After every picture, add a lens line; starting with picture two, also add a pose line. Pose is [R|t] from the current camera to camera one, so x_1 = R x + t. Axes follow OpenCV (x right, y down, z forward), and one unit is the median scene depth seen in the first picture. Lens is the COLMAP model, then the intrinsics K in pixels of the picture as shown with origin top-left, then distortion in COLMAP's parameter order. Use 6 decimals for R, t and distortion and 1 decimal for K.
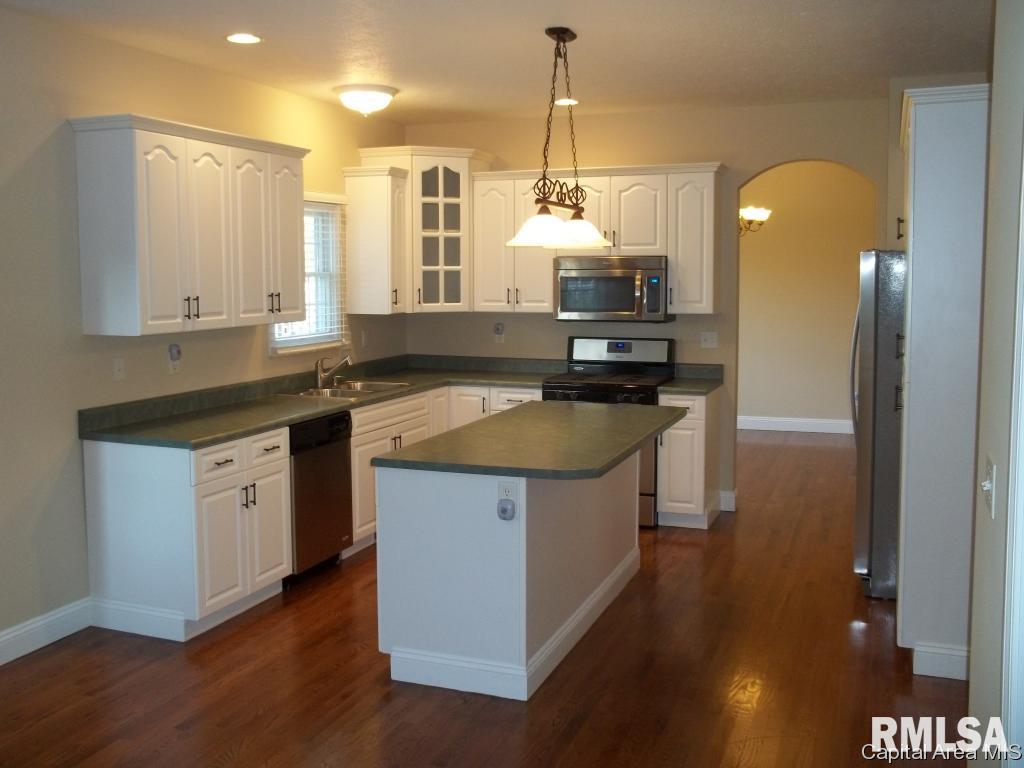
lens RADIAL K [[1008.9, 0, 496.7], [0, 1008.9, 356.3], [0, 0, 1]] dist [-0.041425, 0.000000]
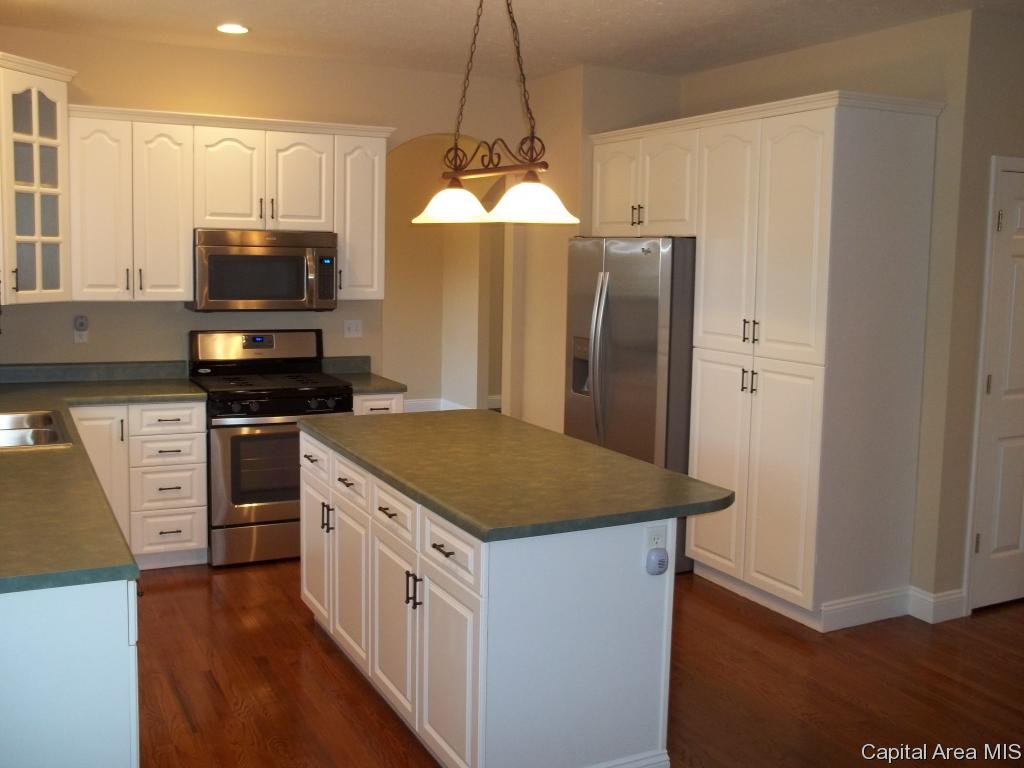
lens RADIAL K [[1008.9, 0, 491.4], [0, 1008.9, 368.5], [0, 0, 1]] dist [-0.041425, 0.000000]
pose [[0.671431, -0.066165, 0.738108, -0.373972], [0.036788, 0.997754, 0.055976, -0.027410], [-0.740154, -0.010431, 0.672357, 0.327348]]
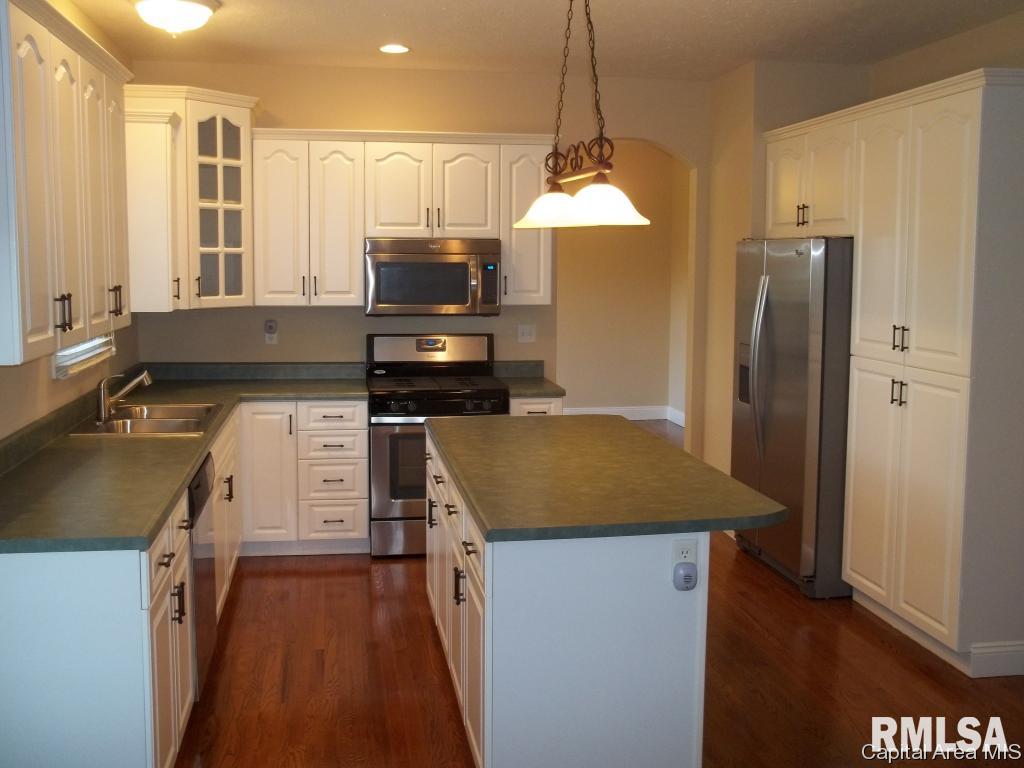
lens RADIAL K [[1008.9, 0, 492.4], [0, 1008.9, 361.2], [0, 0, 1]] dist [-0.041425, 0.000000]
pose [[0.862038, -0.043521, 0.504971, -0.279904], [0.032695, 0.999006, 0.030286, -0.020546], [-0.505787, -0.009597, 0.862605, 0.247506]]
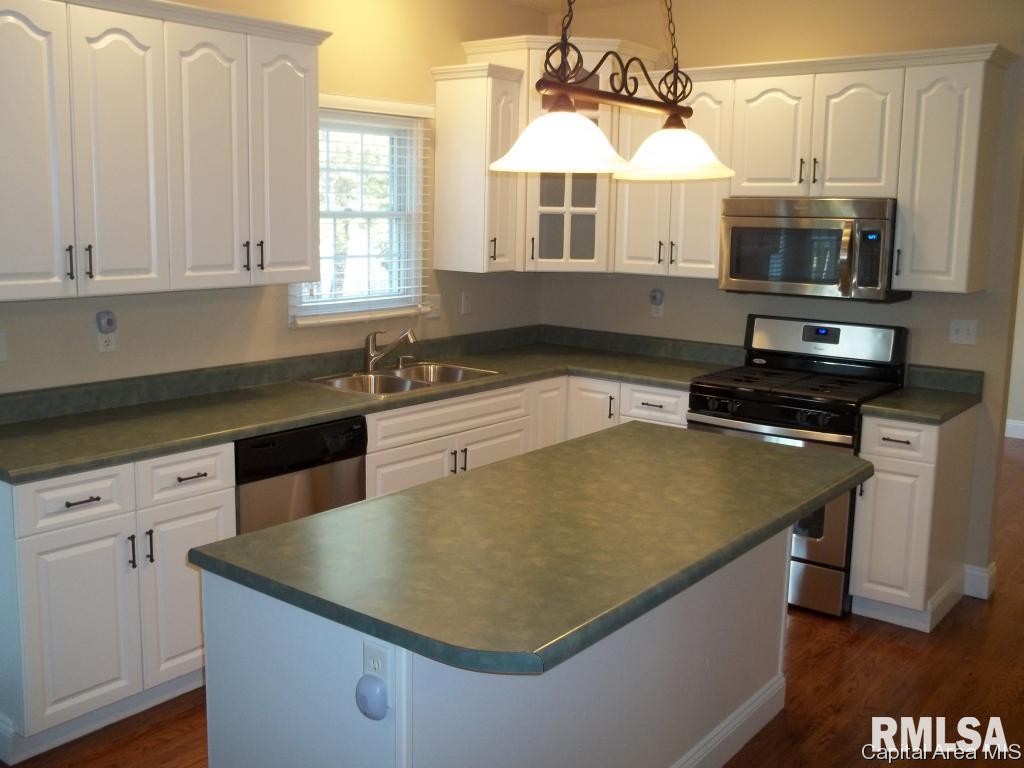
lens RADIAL K [[1008.9, 0, 509.8], [0, 1008.9, 355.2], [0, 0, 1]] dist [-0.041425, 0.000000]
pose [[0.956934, 0.060981, -0.283830, 0.120242], [-0.044791, 0.996996, 0.063192, -0.029741], [0.286831, -0.047757, 0.956790, 0.317804]]
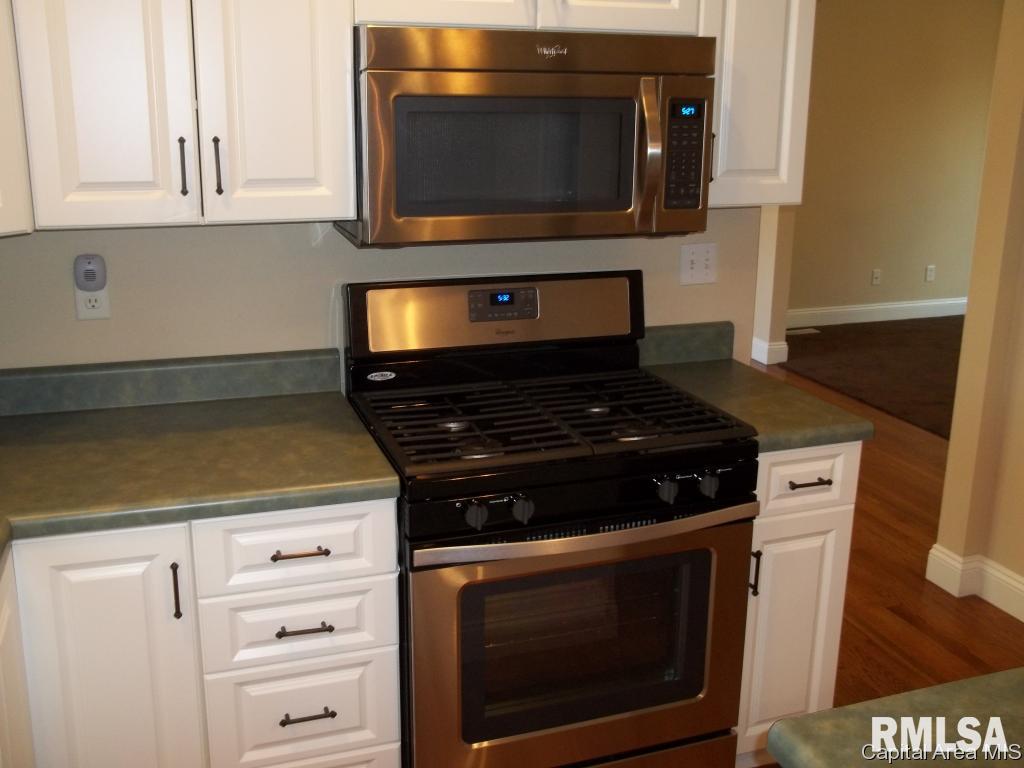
lens RADIAL K [[1008.9, 0, 495.4], [0, 1008.9, 356.4], [0, 0, 1]] dist [-0.041425, 0.000000]
pose [[0.764186, -0.150758, 0.627130, -0.107574], [0.043186, 0.982078, 0.183462, -0.058458], [-0.643549, -0.113116, 0.757001, 0.773902]]
